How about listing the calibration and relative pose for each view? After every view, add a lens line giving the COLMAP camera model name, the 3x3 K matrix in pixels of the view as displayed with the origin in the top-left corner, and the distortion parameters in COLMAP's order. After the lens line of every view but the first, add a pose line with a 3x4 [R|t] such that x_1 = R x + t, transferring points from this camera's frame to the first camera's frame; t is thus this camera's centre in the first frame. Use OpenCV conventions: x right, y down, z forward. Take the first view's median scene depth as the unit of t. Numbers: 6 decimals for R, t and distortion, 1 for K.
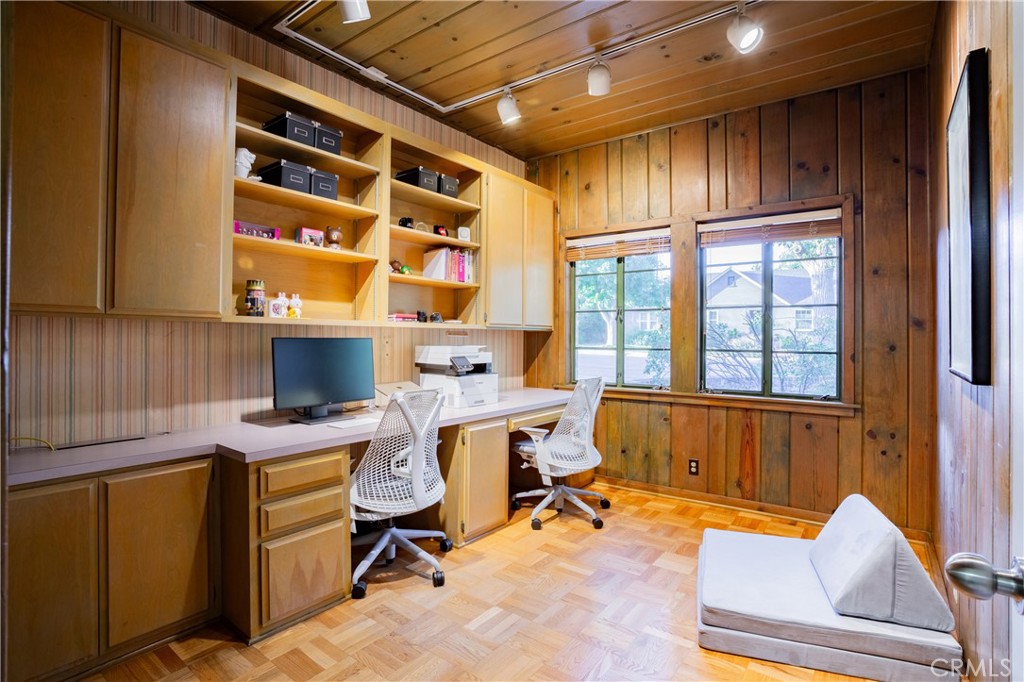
lens RADIAL K [[512.7, 0, 512.0], [0, 512.7, 341.0], [0, 0, 1]] dist [-0.000158, 0.000197]
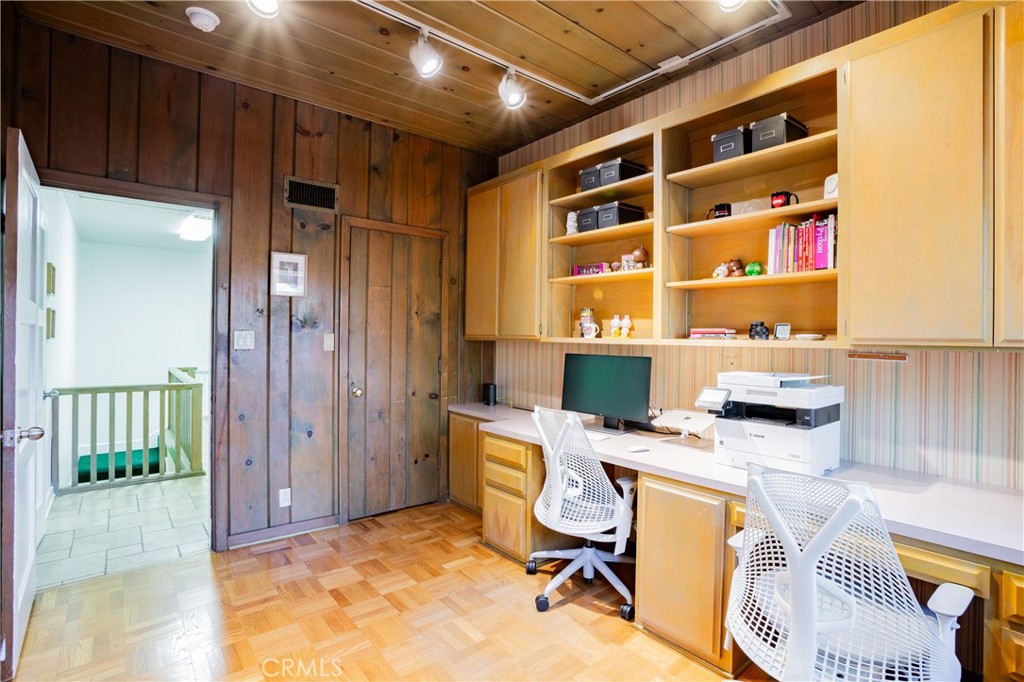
lens RADIAL K [[512.7, 0, 512.0], [0, 512.7, 341.0], [0, 0, 1]] dist [-0.000158, 0.000197]
pose [[-0.225398, -0.001510, -0.974266, 0.701445], [-0.021702, 0.999758, 0.003472, -0.033720], [0.974025, 0.021926, -0.225376, 0.983379]]
